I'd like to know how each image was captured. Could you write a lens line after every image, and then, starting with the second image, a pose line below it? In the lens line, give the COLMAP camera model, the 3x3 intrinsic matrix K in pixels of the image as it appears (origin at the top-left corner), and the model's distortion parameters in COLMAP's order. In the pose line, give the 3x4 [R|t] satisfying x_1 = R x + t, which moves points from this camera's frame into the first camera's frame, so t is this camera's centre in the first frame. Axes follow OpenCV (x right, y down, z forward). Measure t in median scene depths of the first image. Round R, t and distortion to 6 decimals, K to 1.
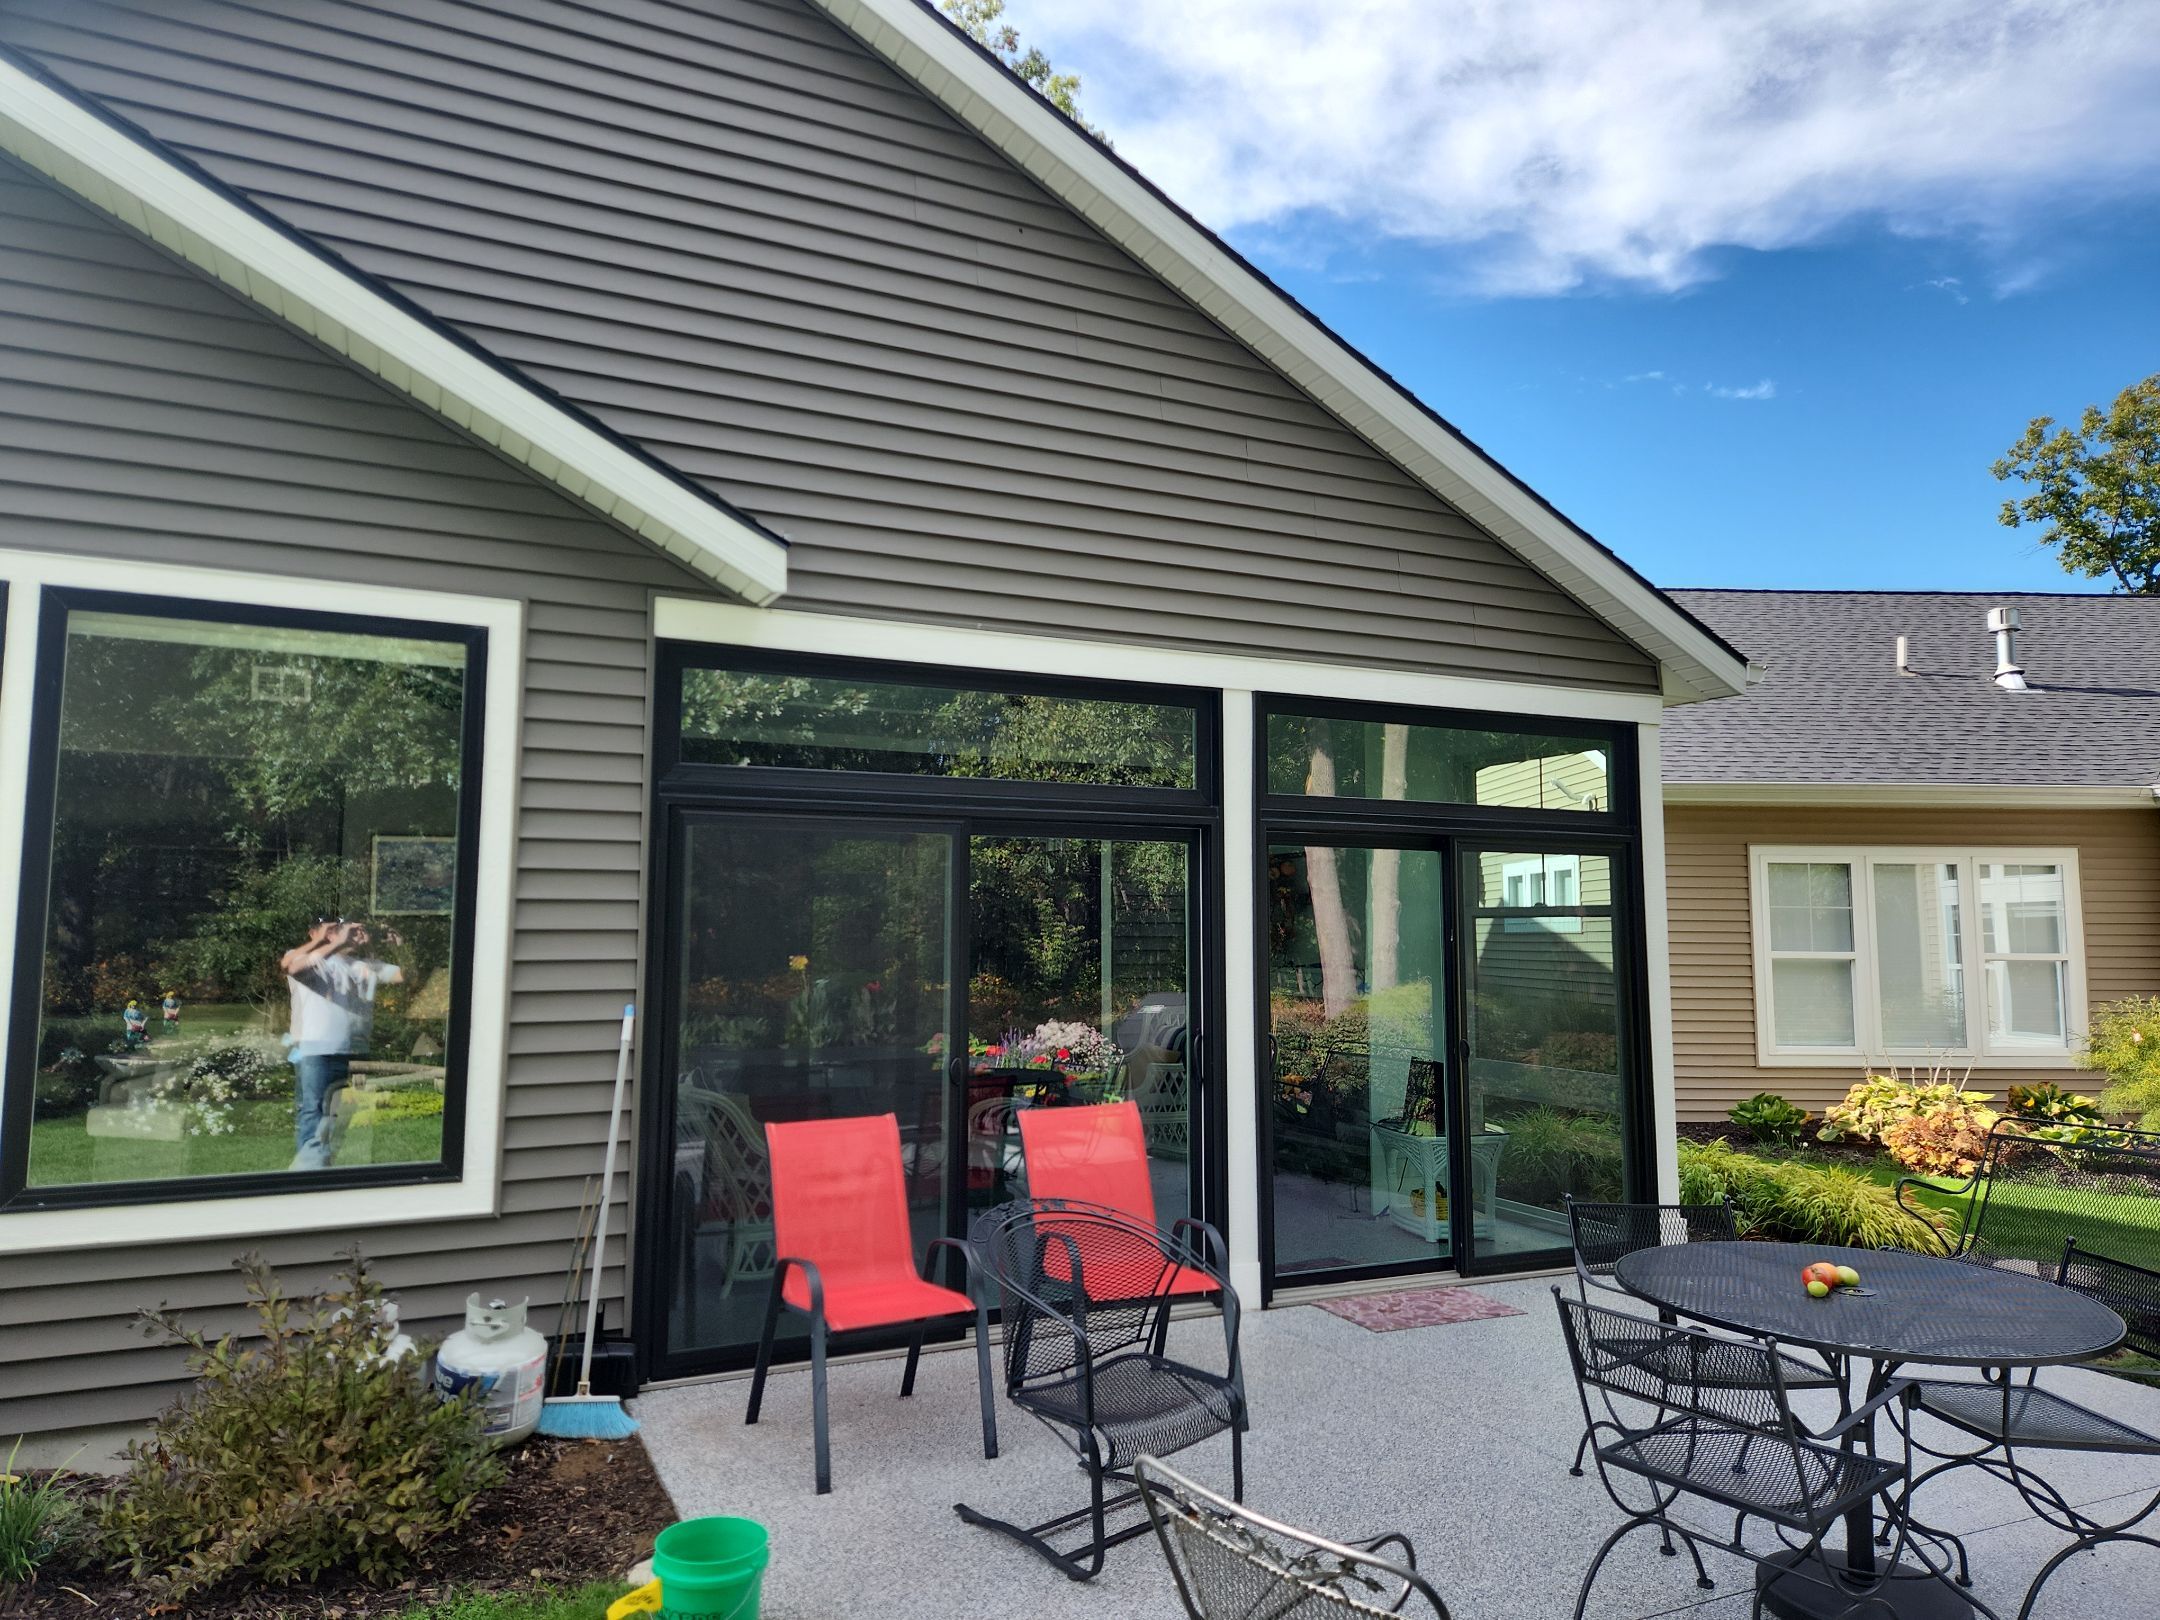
lens RADIAL K [[1488.5, 0, 1086.0], [0, 1488.5, 804.5], [0, 0, 1]] dist [0.027896, -0.009361]
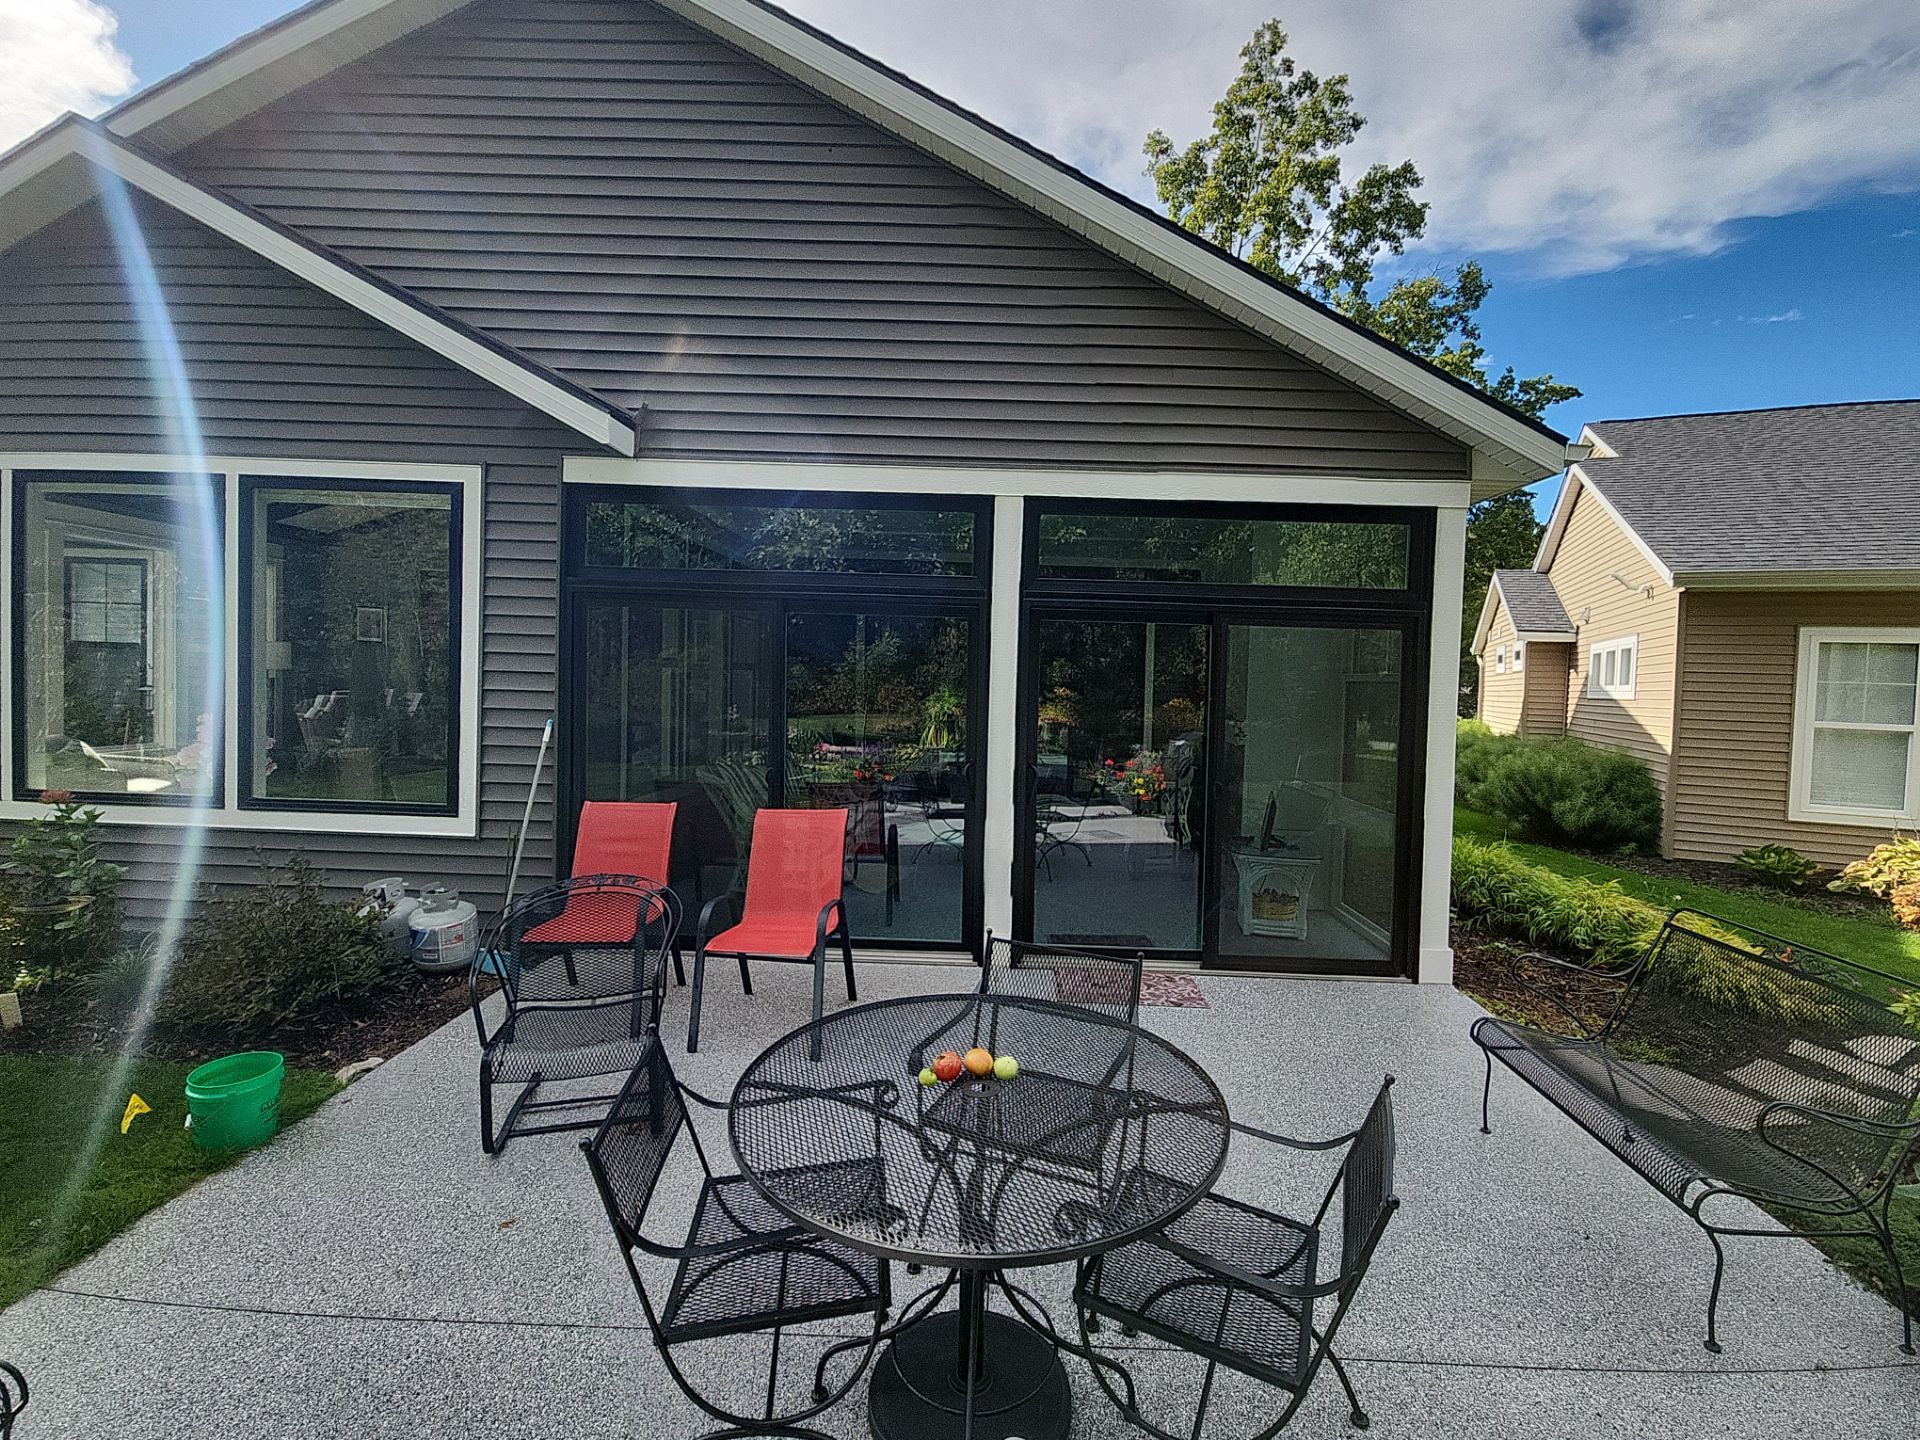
lens RADIAL K [[857.2, 0, 962.4], [0, 857.2, 716.2], [0, 0, 1]] dist [-0.001327, -0.000231]
pose [[0.890567, 0.045651, -0.452554, 0.347217], [0.011100, 0.992473, 0.121957, 0.016509], [0.454716, -0.113635, 0.883358, 0.270637]]
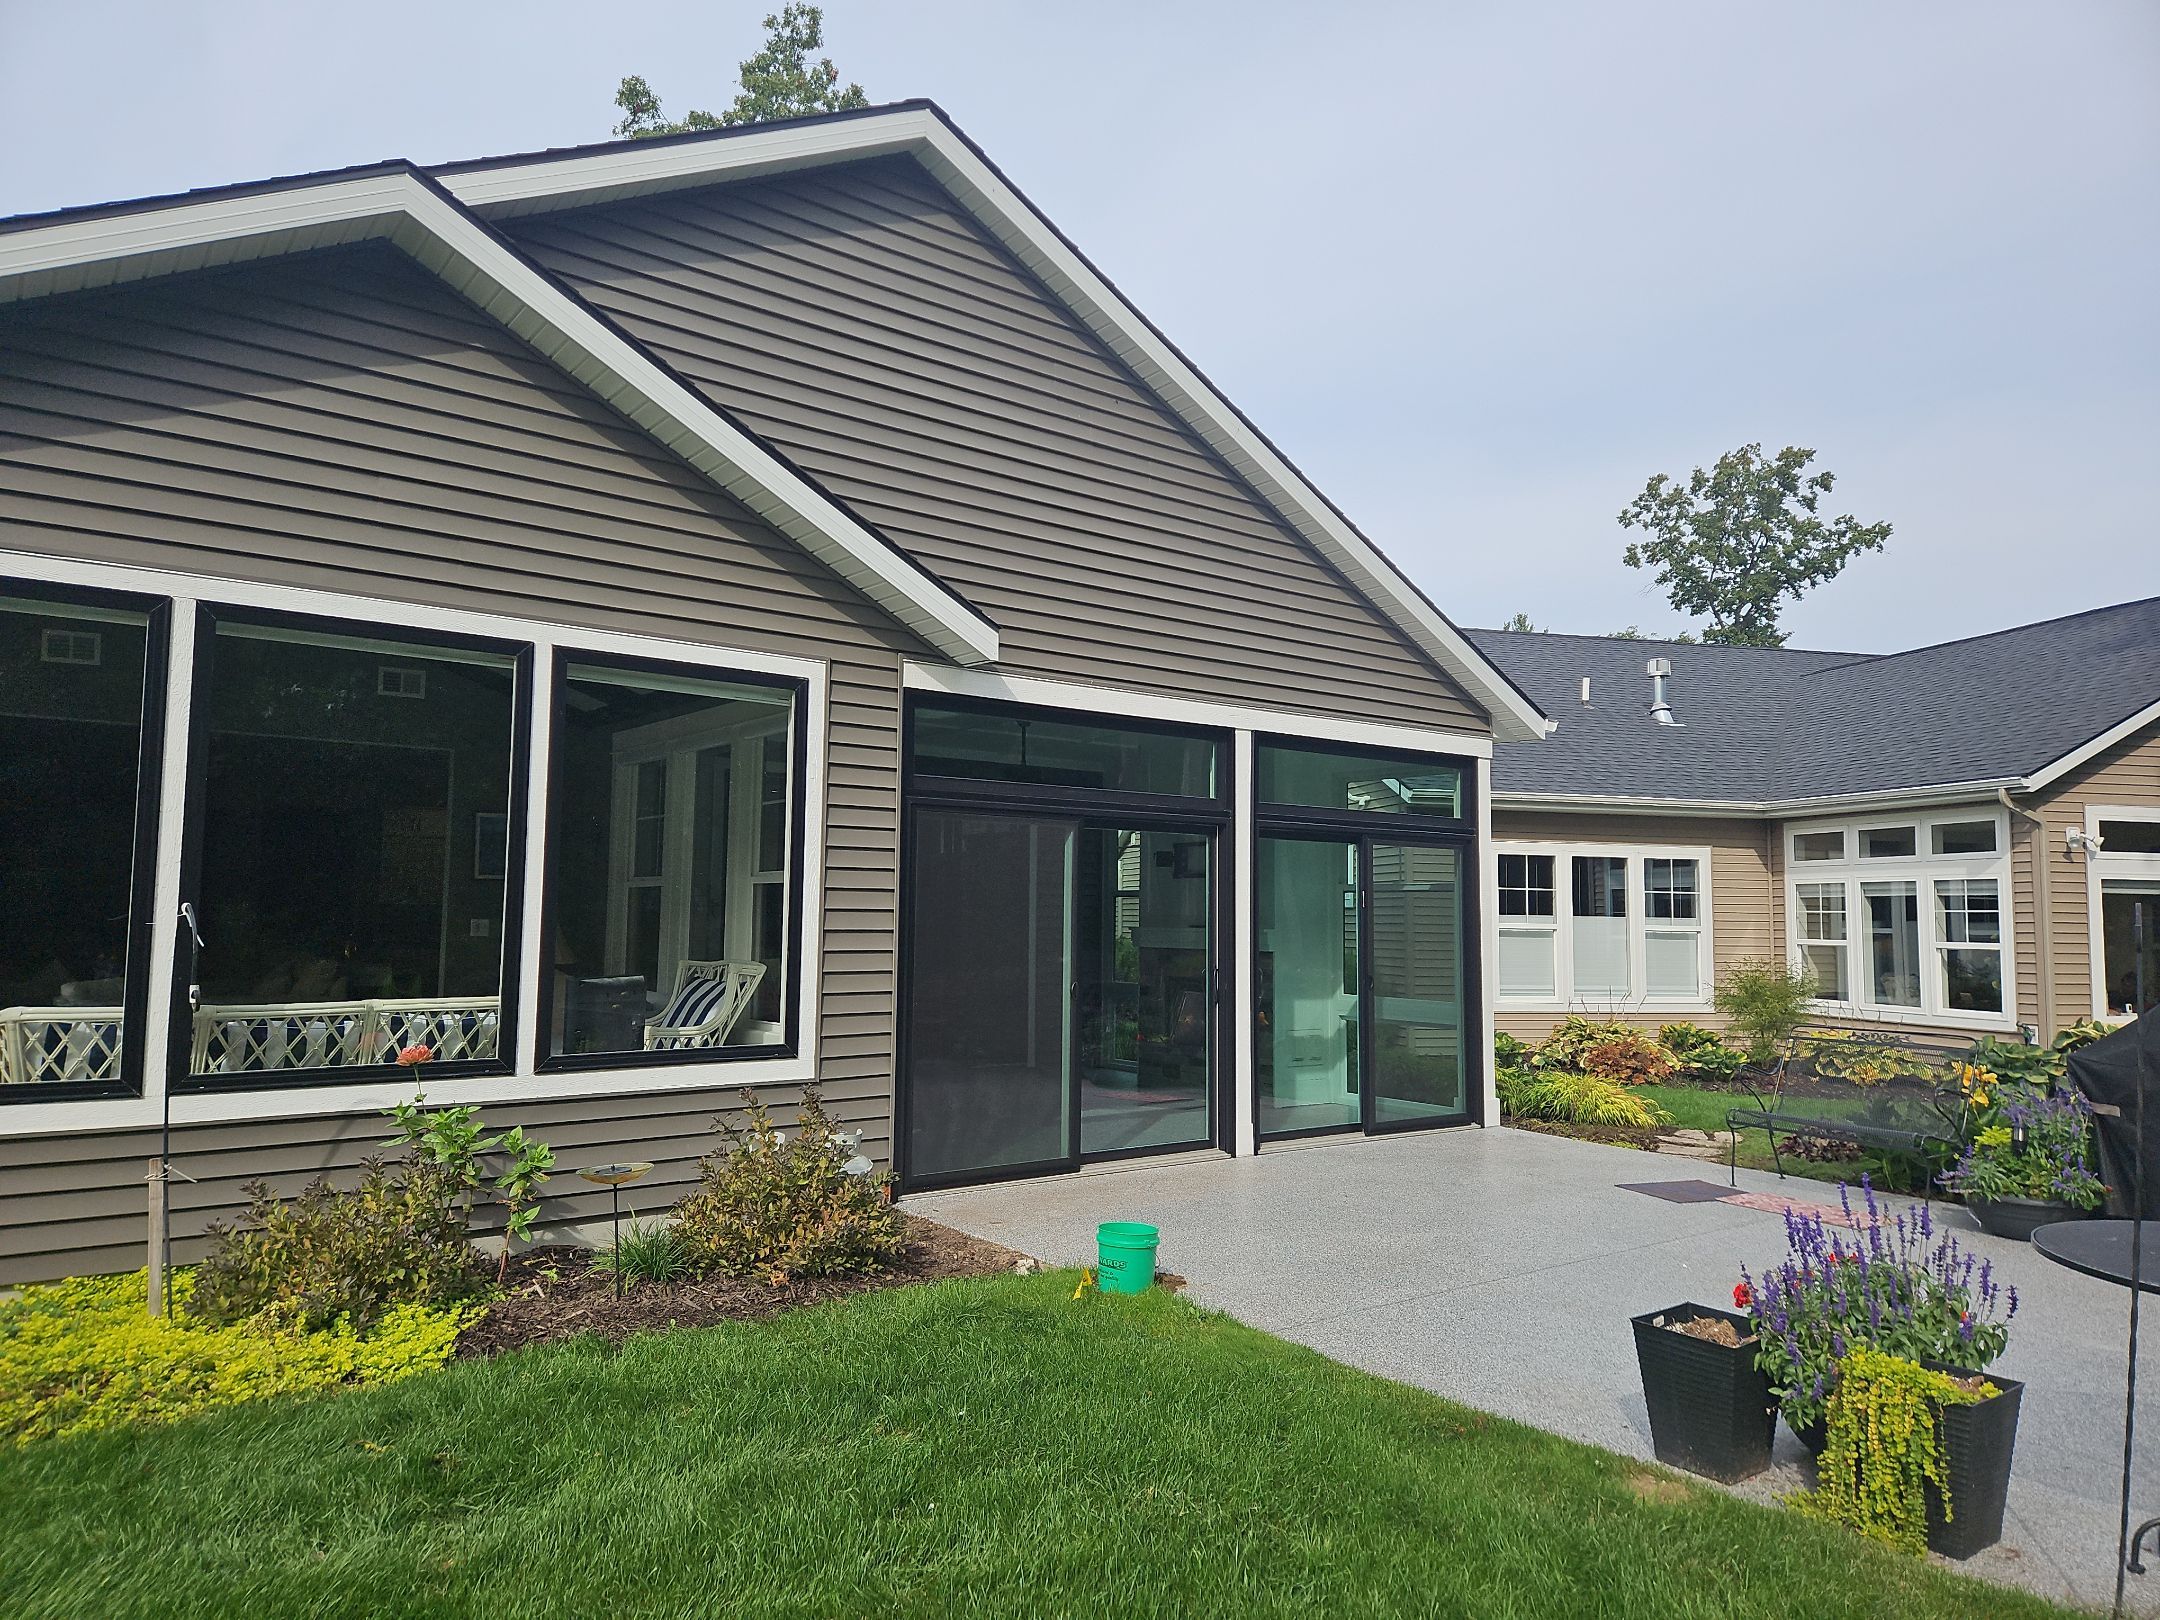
lens RADIAL K [[1466.2, 0, 1076.2], [0, 1466.2, 805.5], [0, 0, 1]] dist [0.029190, 0.002934]
pose [[0.979386, 0.023299, 0.200650, -0.289960], [-0.025818, 0.999617, 0.009950, -0.011449], [-0.200342, -0.014925, 0.979612, -0.305231]]
